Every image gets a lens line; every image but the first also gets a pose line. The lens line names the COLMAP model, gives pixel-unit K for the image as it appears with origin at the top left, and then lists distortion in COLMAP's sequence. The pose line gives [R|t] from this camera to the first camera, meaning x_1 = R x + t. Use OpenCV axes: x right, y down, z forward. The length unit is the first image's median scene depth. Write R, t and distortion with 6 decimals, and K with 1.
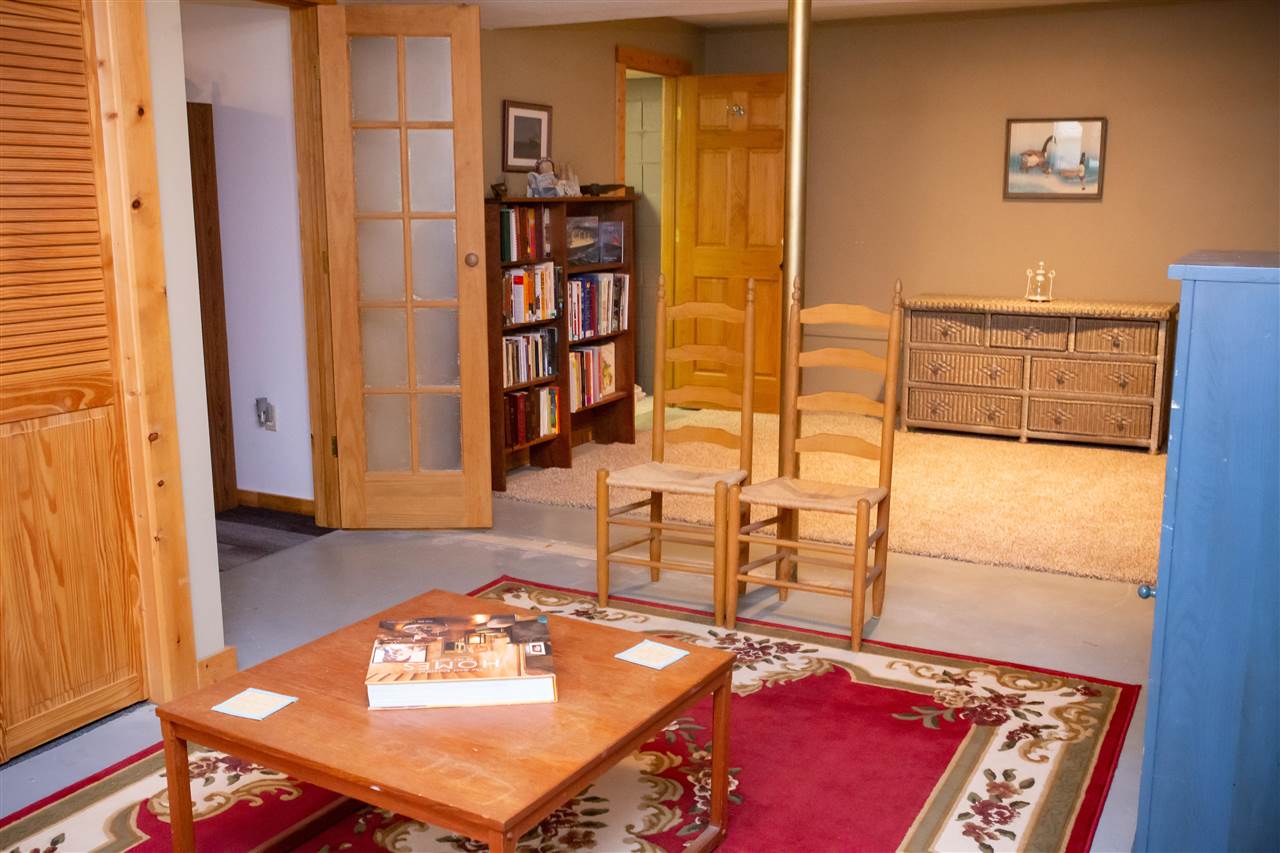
lens RADIAL K [[1234.1, 0, 632.6], [0, 1234.1, 423.2], [0, 0, 1]] dist [-0.040628, 0.000000]
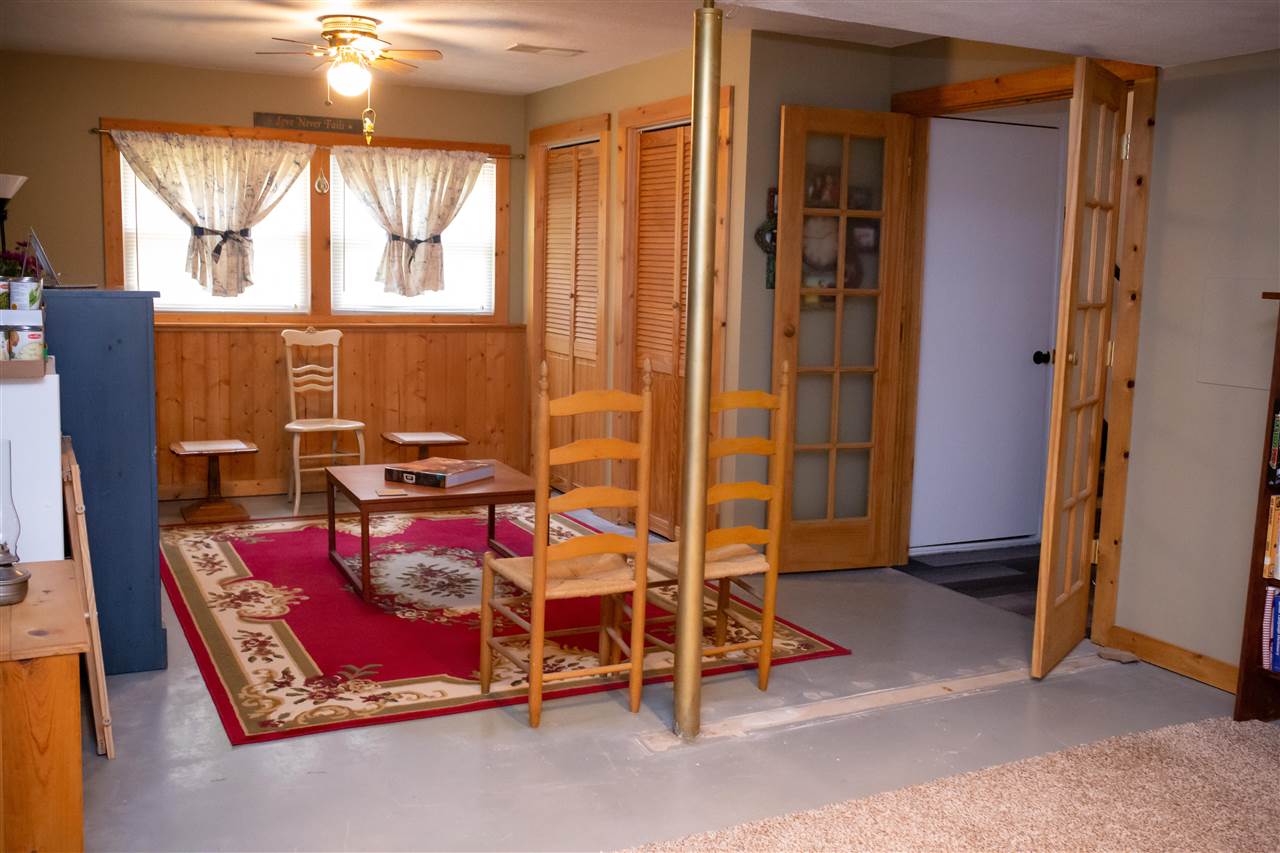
lens RADIAL K [[1234.1, 0, 632.6], [0, 1234.1, 430.5], [0, 0, 1]] dist [-0.040628, 0.000000]
pose [[-0.588085, 0.091234, -0.803637, 1.061449], [-0.171620, 0.956915, 0.234224, -0.339056], [0.790381, 0.275664, -0.547090, 1.834844]]
